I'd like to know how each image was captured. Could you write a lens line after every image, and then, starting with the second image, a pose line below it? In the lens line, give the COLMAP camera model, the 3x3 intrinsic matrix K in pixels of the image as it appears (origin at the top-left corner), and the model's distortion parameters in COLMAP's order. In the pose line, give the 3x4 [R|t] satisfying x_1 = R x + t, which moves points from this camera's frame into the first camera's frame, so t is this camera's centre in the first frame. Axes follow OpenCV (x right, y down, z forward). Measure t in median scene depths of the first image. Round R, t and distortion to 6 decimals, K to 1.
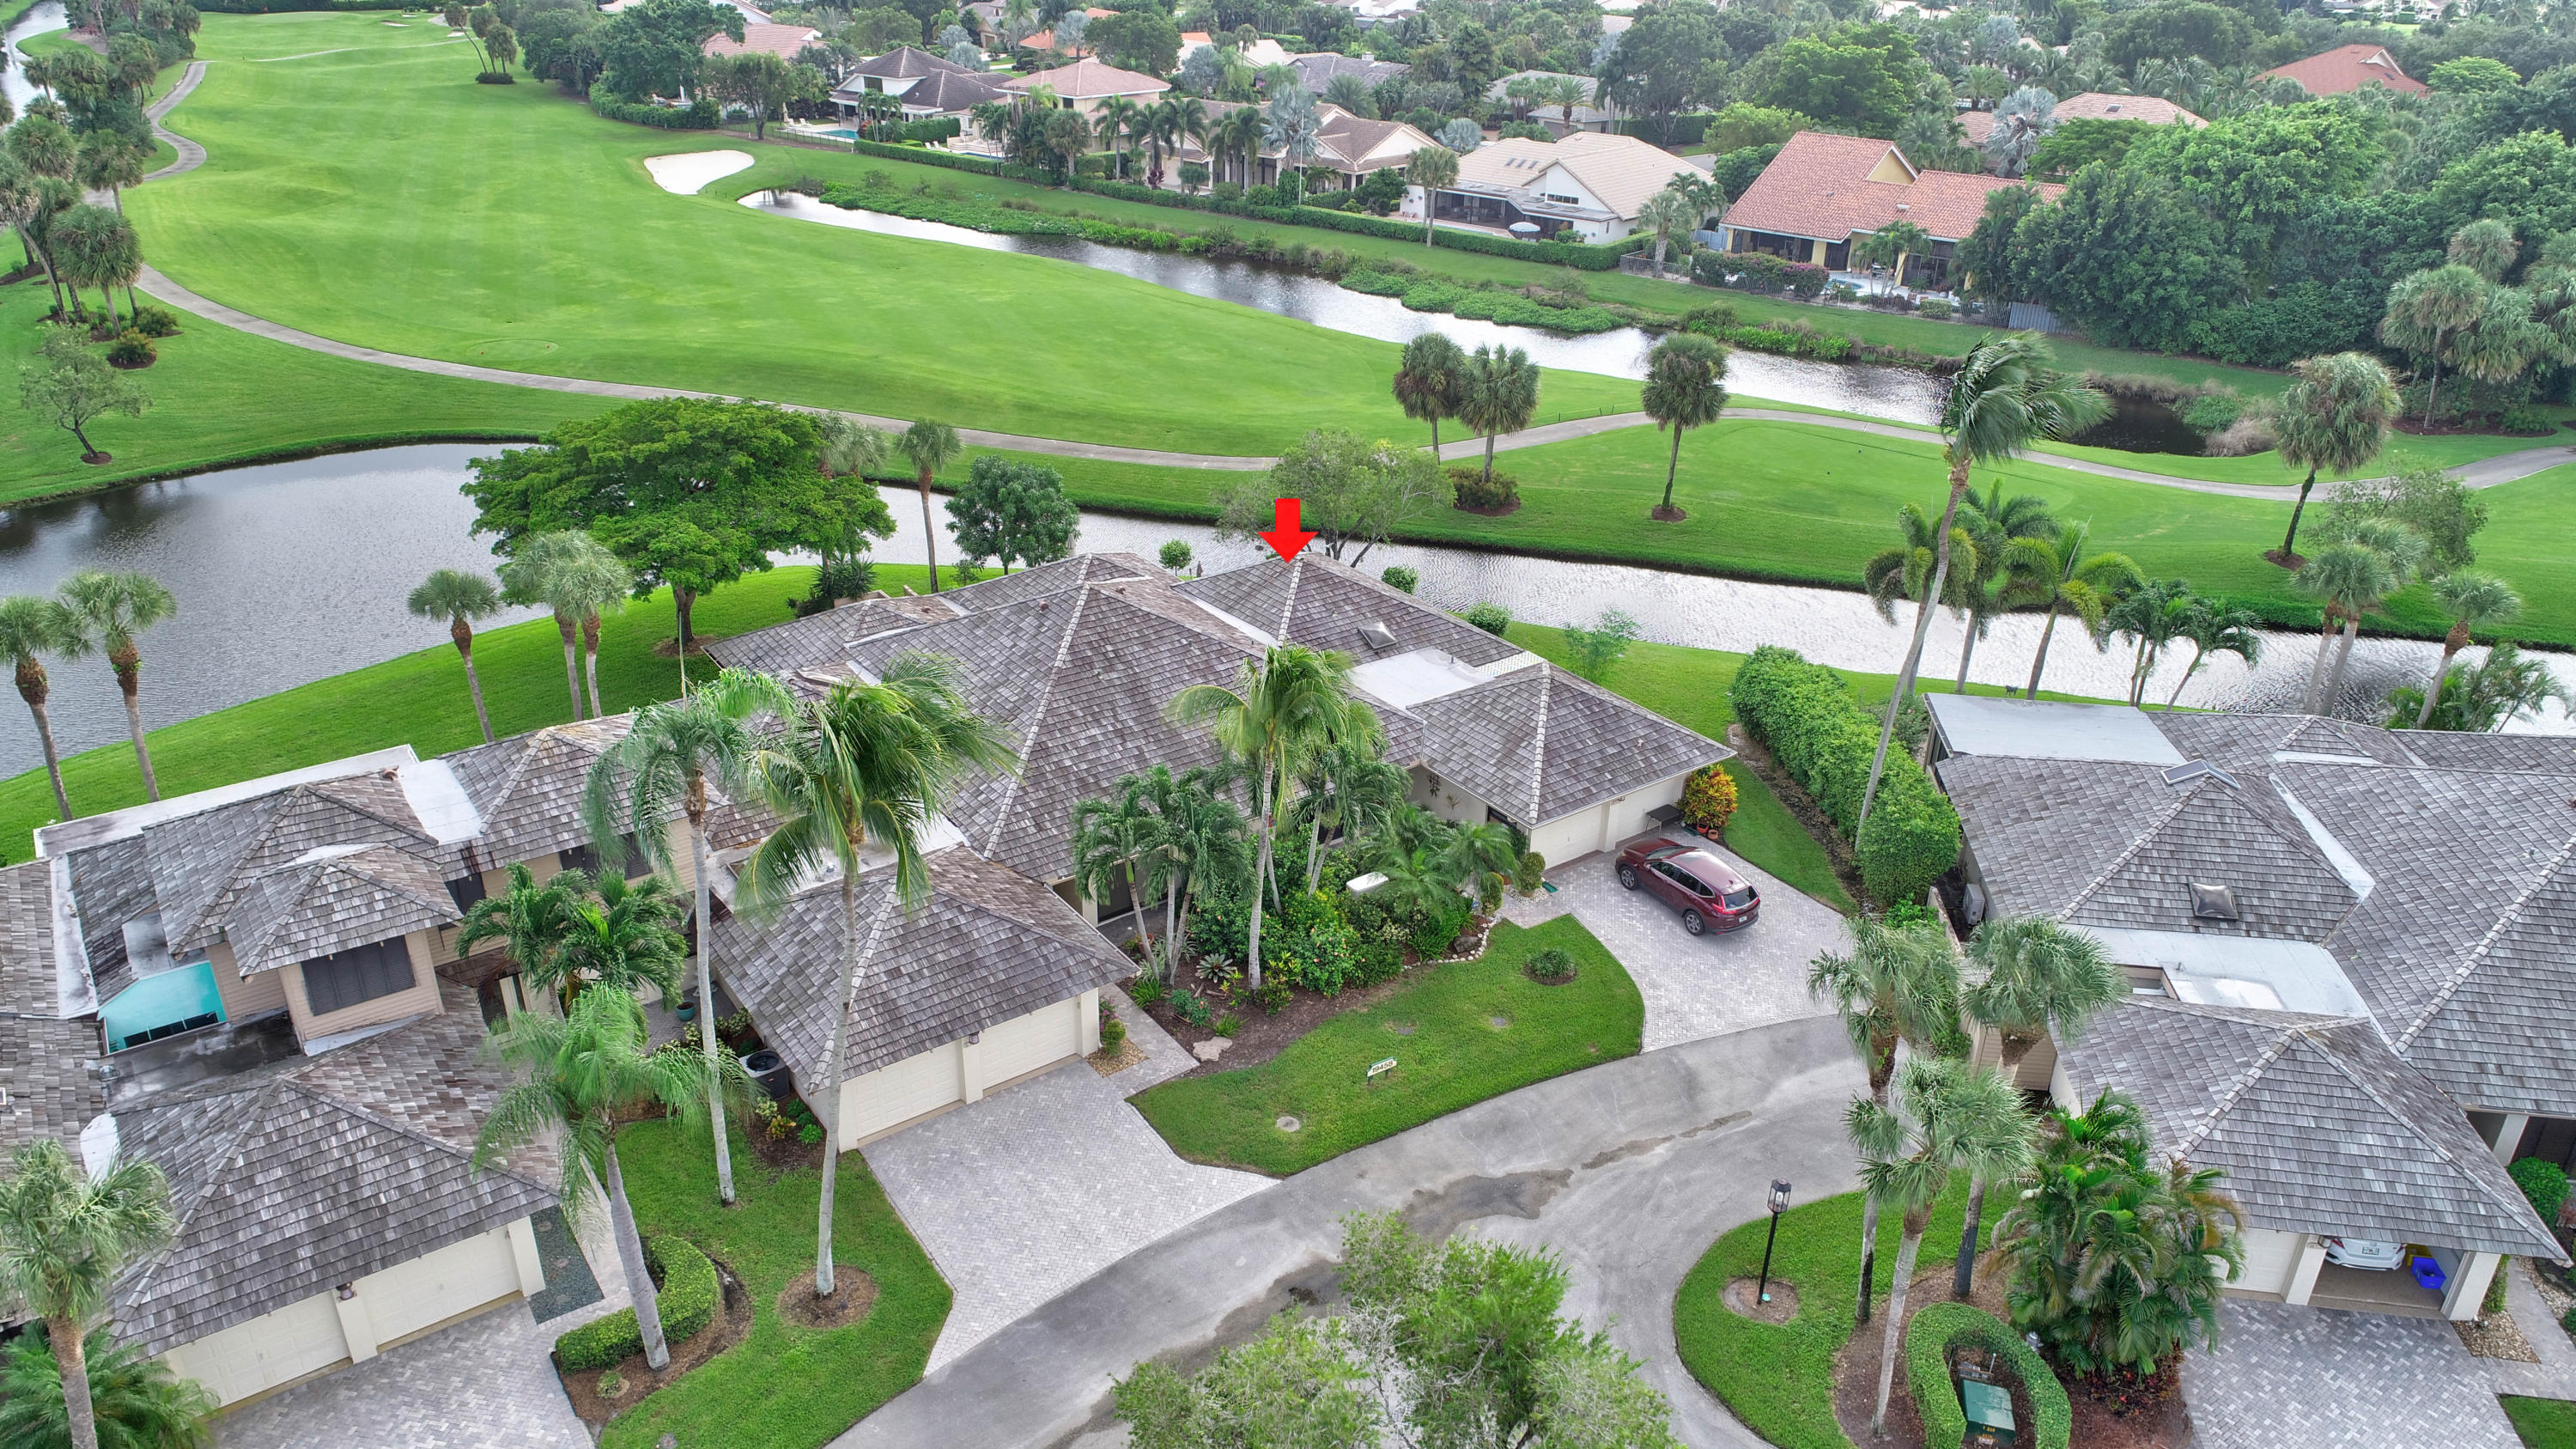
lens RADIAL K [[1718.3, 0, 1285.2], [0, 1718.3, 736.5], [0, 0, 1]] dist [0.003656, -0.008160]
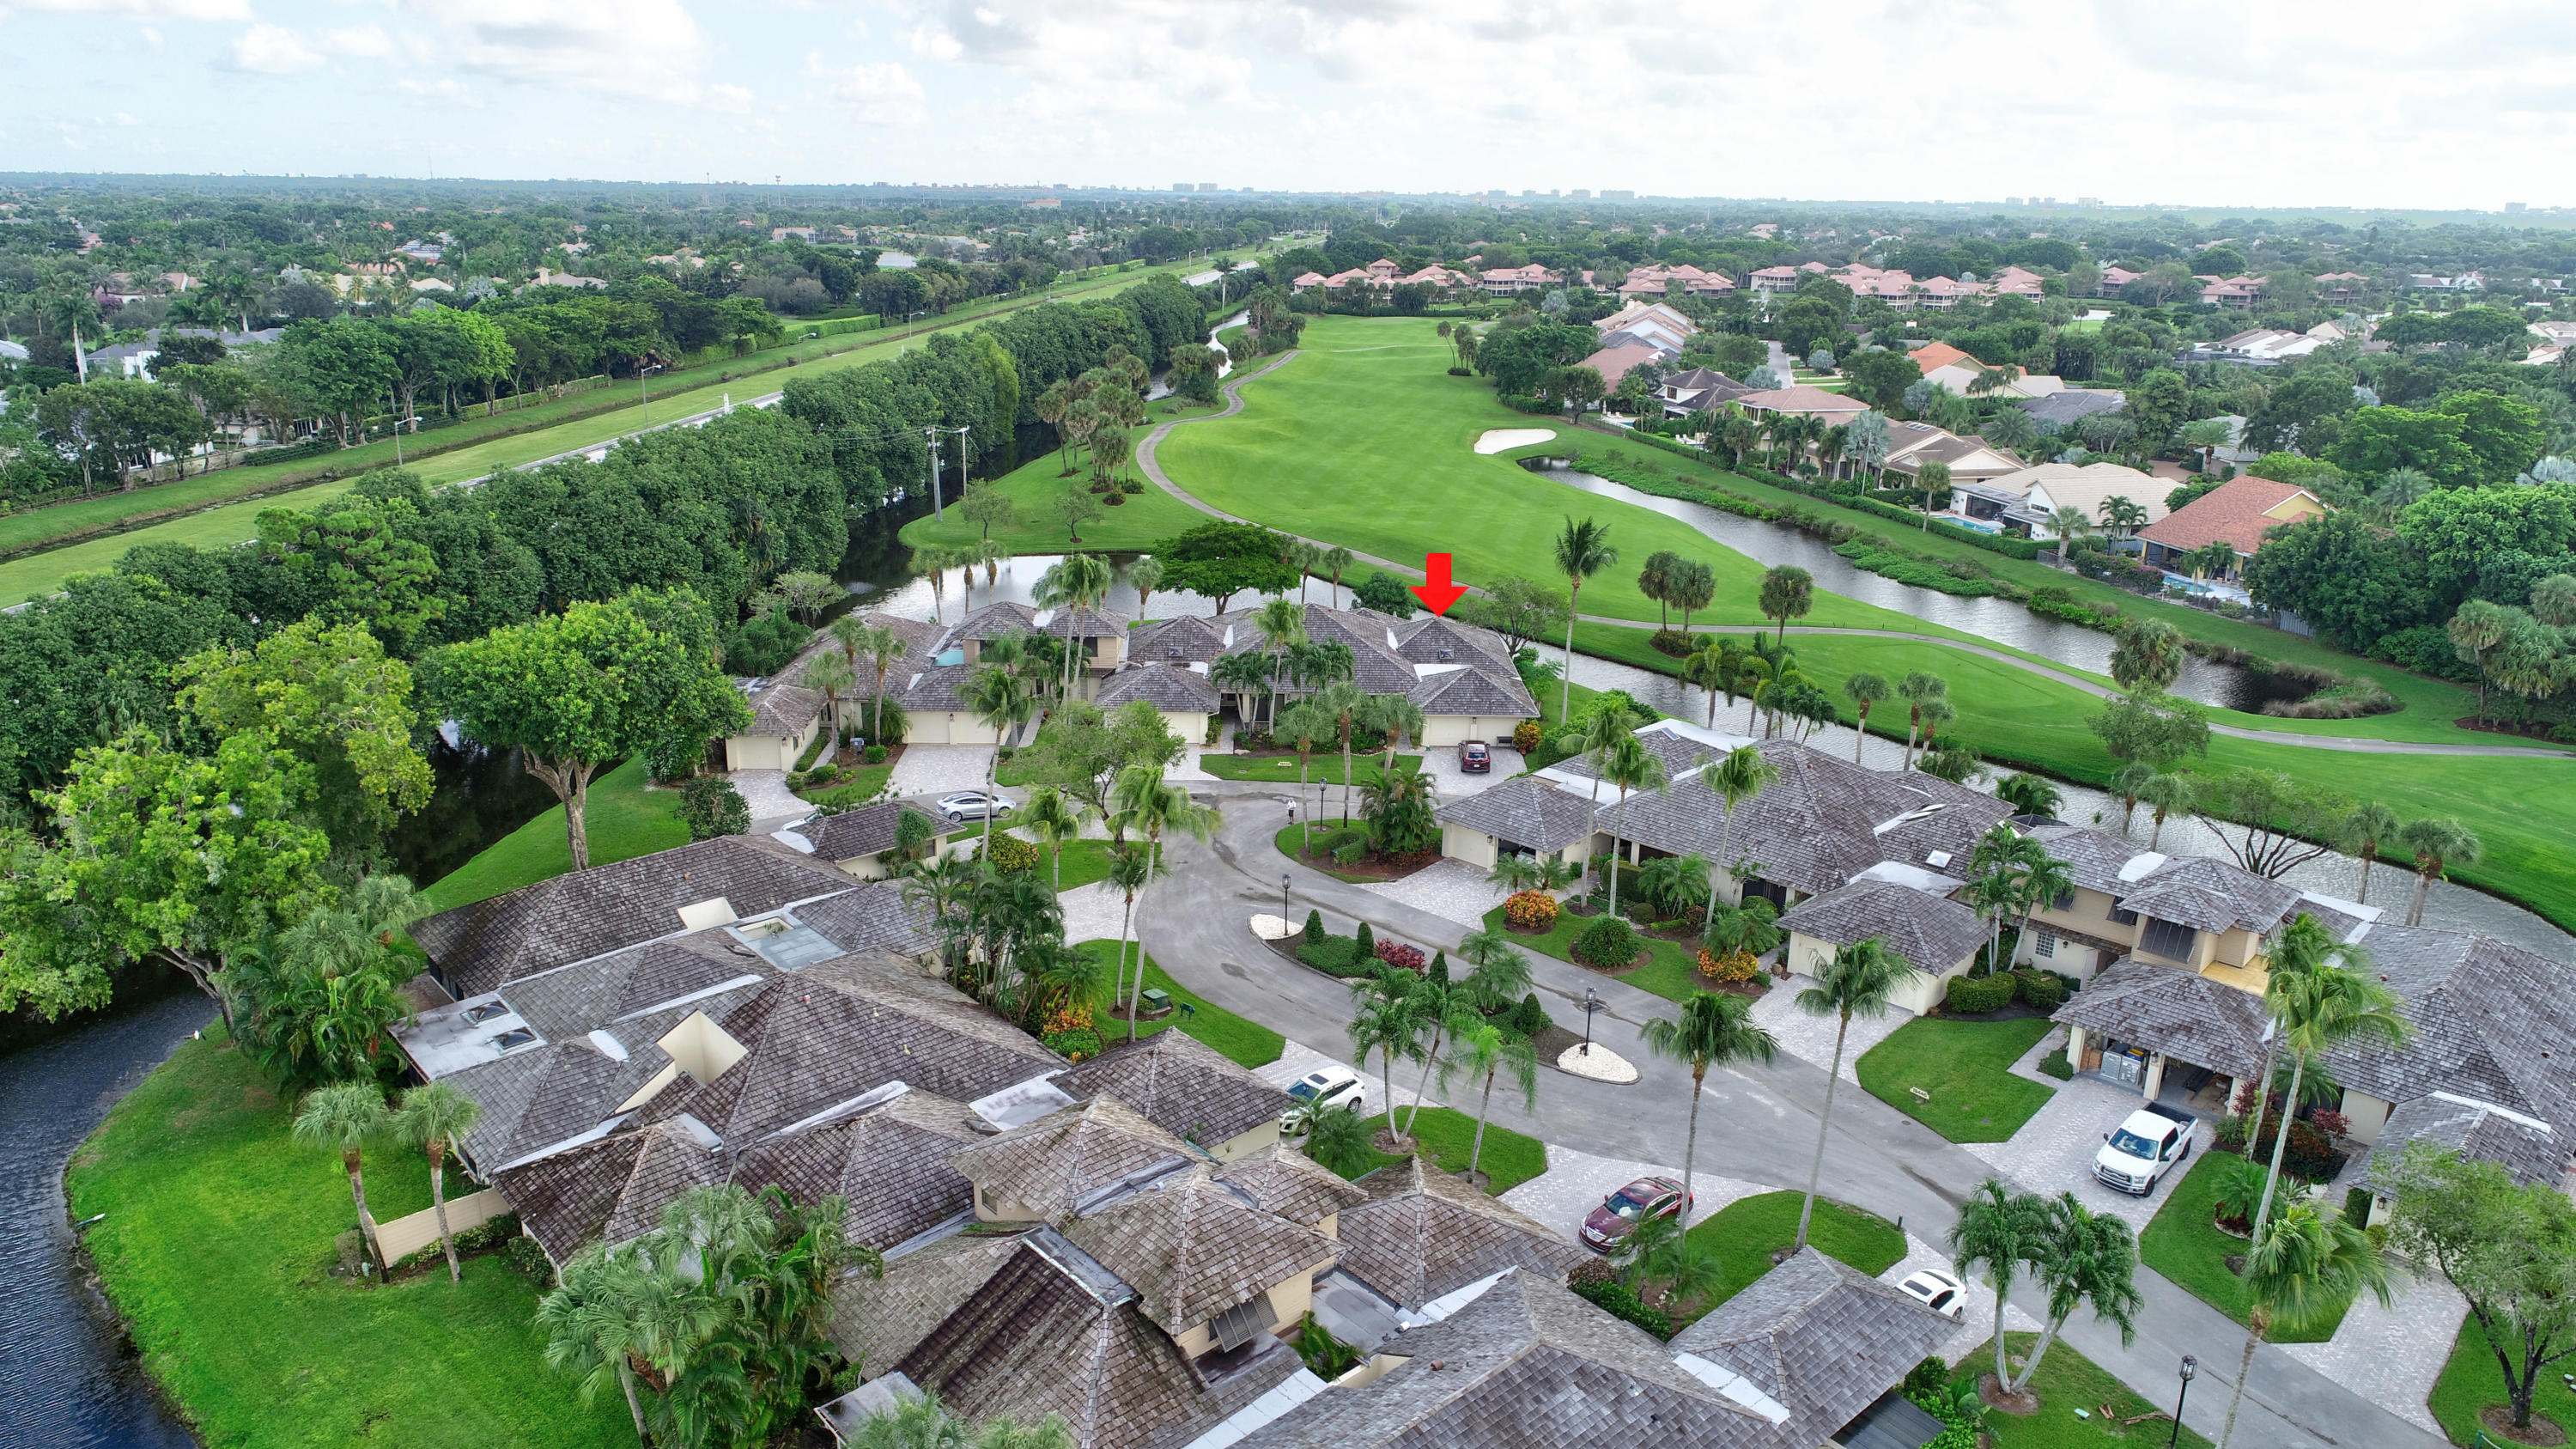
lens RADIAL K [[1721.4, 0, 1288.0], [0, 1721.4, 724.5], [0, 0, 1]] dist [0.000071, 0.002429]
pose [[0.819534, 0.166578, -0.548284, 0.484686], [-0.254038, 0.963268, -0.087058, 0.117128], [0.513643, 0.210632, 0.831748, -0.388250]]
